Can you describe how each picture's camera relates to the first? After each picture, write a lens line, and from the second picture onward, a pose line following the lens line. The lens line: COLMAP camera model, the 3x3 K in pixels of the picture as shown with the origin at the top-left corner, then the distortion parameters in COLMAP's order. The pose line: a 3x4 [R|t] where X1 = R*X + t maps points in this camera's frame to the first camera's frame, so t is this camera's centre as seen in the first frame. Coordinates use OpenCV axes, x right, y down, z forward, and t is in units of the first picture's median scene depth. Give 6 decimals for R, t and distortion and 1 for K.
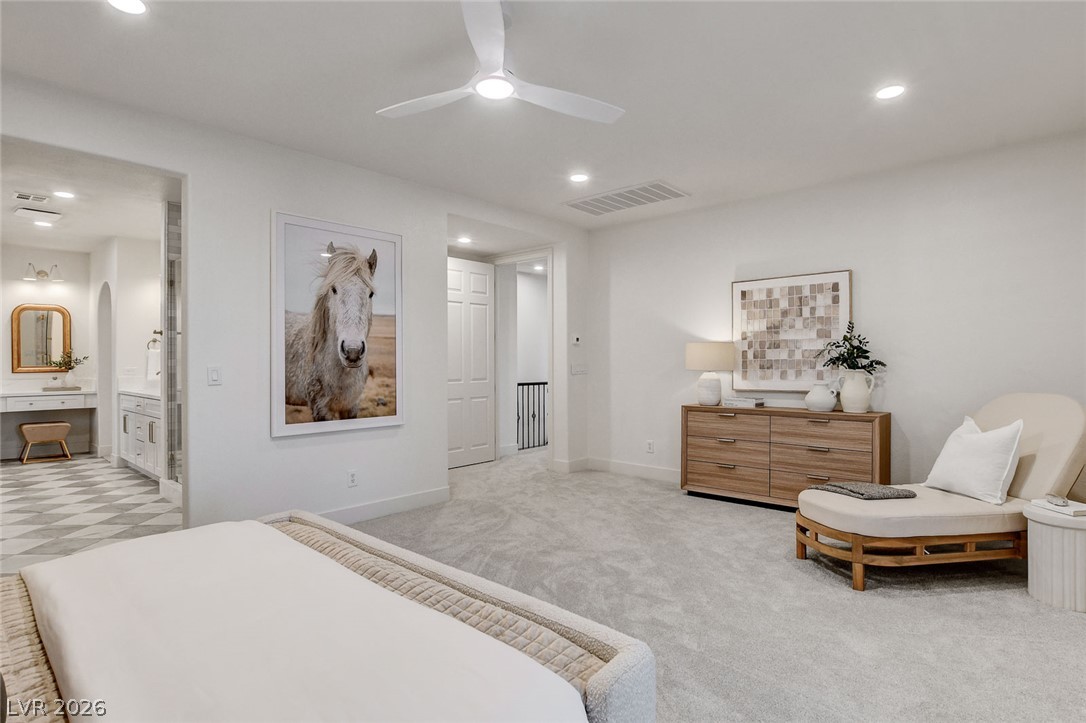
lens RADIAL K [[561.1, 0, 540.0], [0, 561.1, 358.1], [0, 0, 1]] dist [-0.019194, 0.001344]
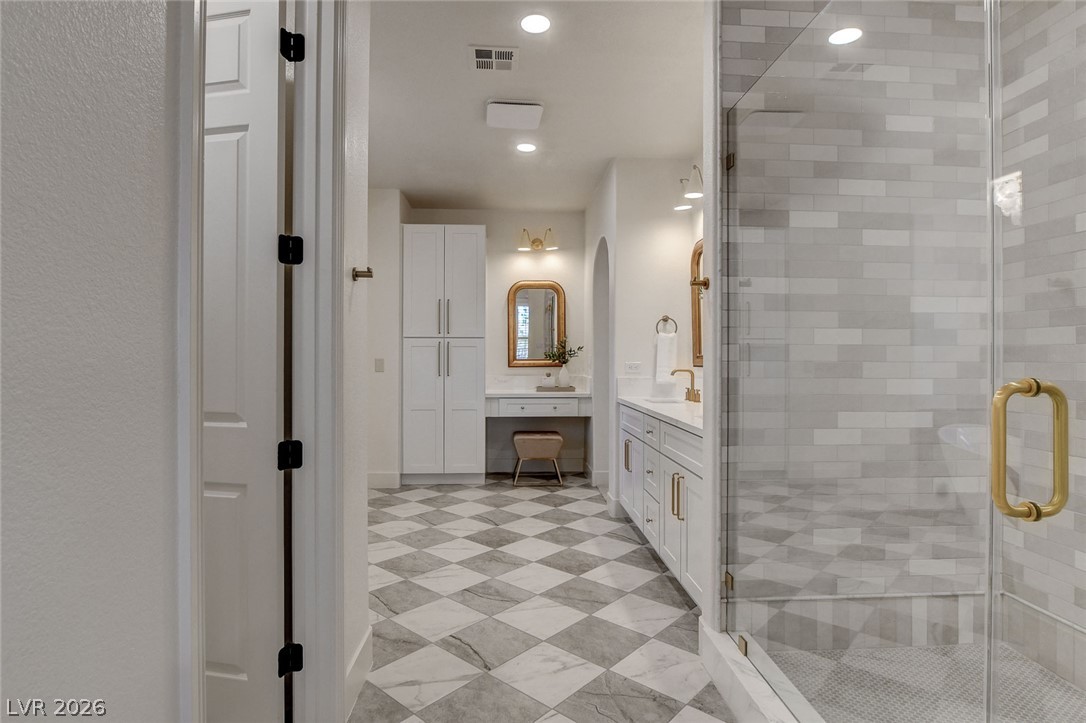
lens RADIAL K [[561.1, 0, 540.0], [0, 561.1, 358.1], [0, 0, 1]] dist [-0.019194, 0.001344]
pose [[0.714909, 0.007912, -0.699173, -0.340580], [-0.002235, 0.999957, 0.009030, 0.006249], [0.699214, -0.004892, 0.714896, 0.435304]]
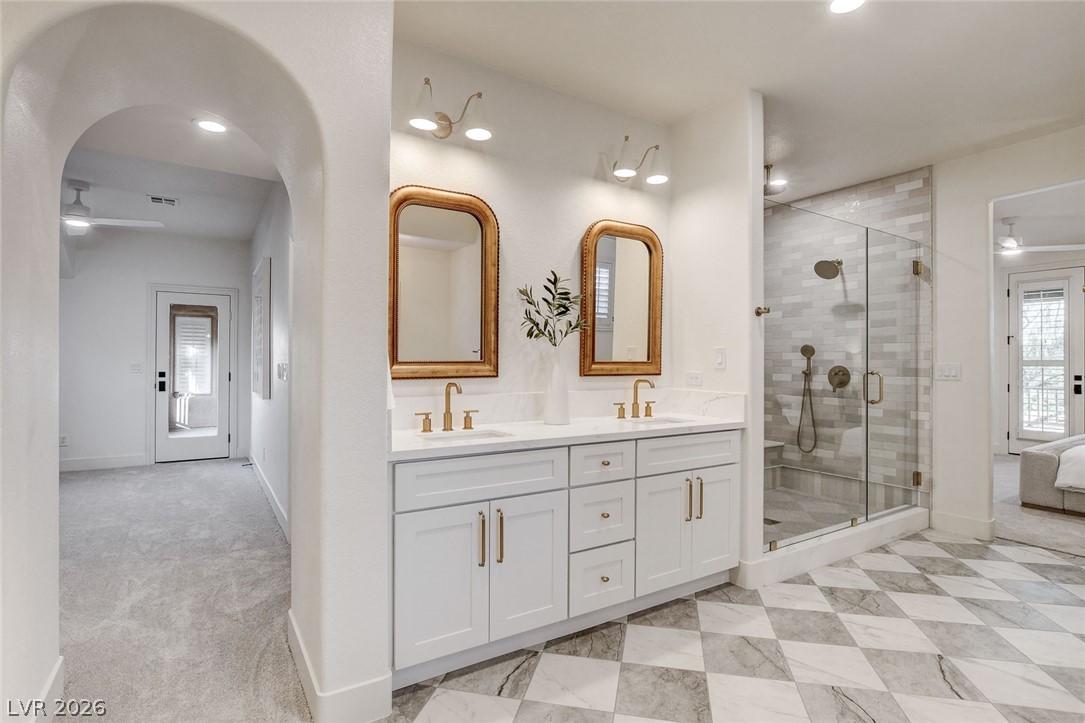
lens RADIAL K [[540.2, 0, 542.5], [0, 540.2, 361.5], [0, 0, 1]] dist [-0.019836, 0.000804]
pose [[0.260481, 0.009660, 0.965431, -0.931105], [-0.011325, 0.999912, -0.006949, 0.009714], [-0.965412, -0.009124, 0.260568, 0.775022]]
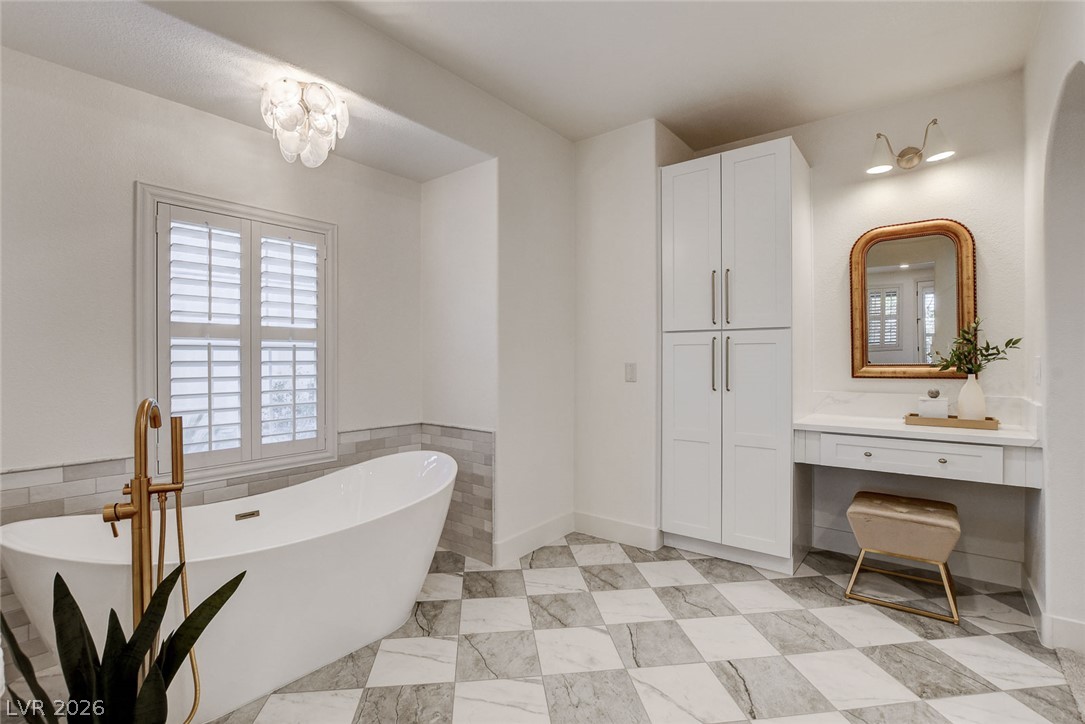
lens RADIAL K [[507.9, 0, 548.1], [0, 507.9, 359.0], [0, 0, 1]] dist [-0.016332, 0.000788]
pose [[0.081699, 0.005129, -0.996644, -0.532554], [0.005242, 0.999971, 0.005576, 0.007213], [0.996643, -0.005680, 0.081669, 0.690159]]
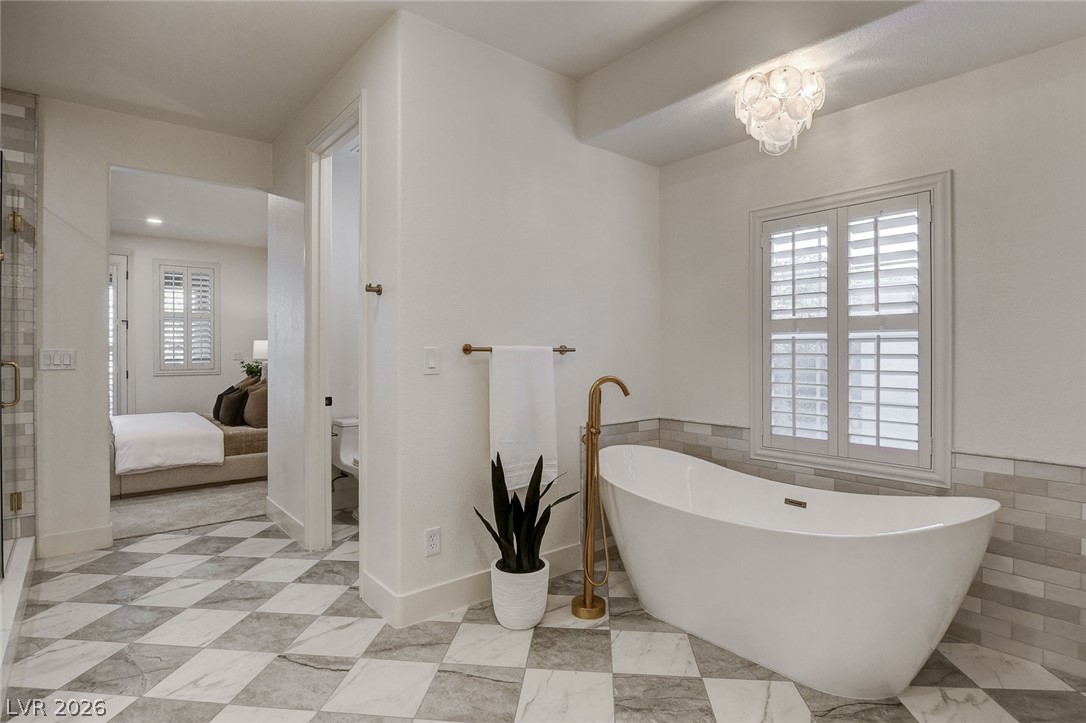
lens RADIAL K [[561.1, 0, 540.0], [0, 561.1, 358.1], [0, 0, 1]] dist [-0.019194, 0.001344]
pose [[-0.989727, 0.003569, 0.142925, -0.757688], [0.004463, 0.999972, 0.005936, 0.009304], [-0.142900, 0.006513, -0.989716, 0.915289]]
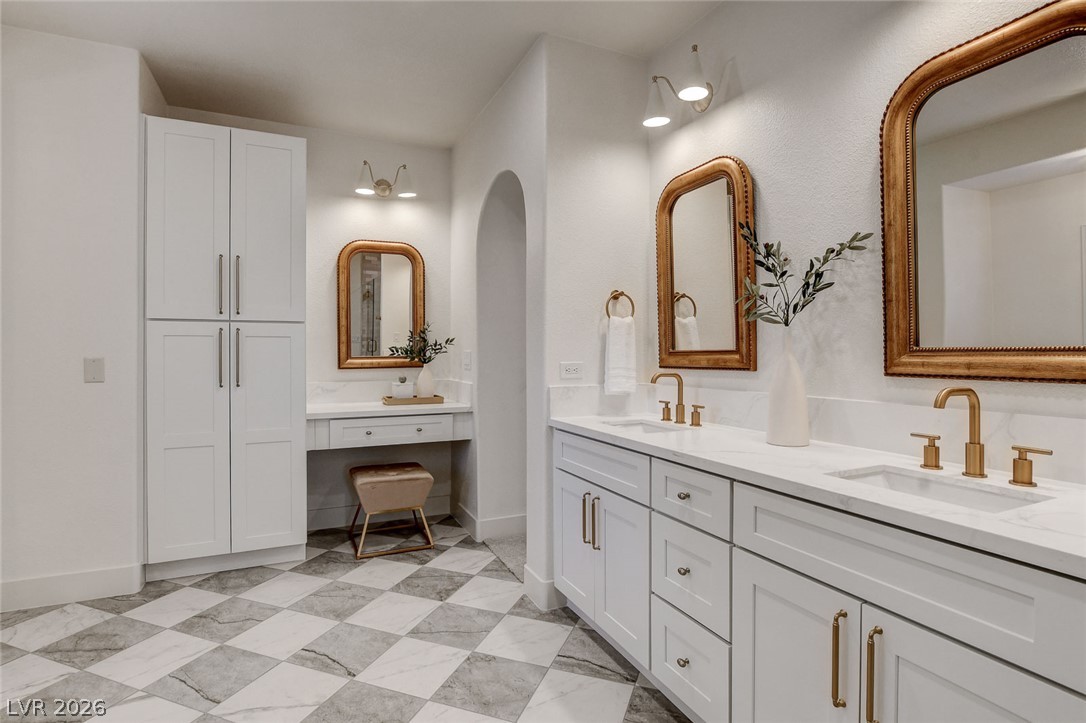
lens RADIAL K [[536.8, 0, 540.7], [0, 536.8, 354.3], [0, 0, 1]] dist [-0.015239, 0.000890]
pose [[0.920079, 0.006631, -0.391677, -0.562208], [-0.002823, 0.999943, 0.010296, 0.006982], [0.391723, -0.008368, 0.920045, 0.587901]]
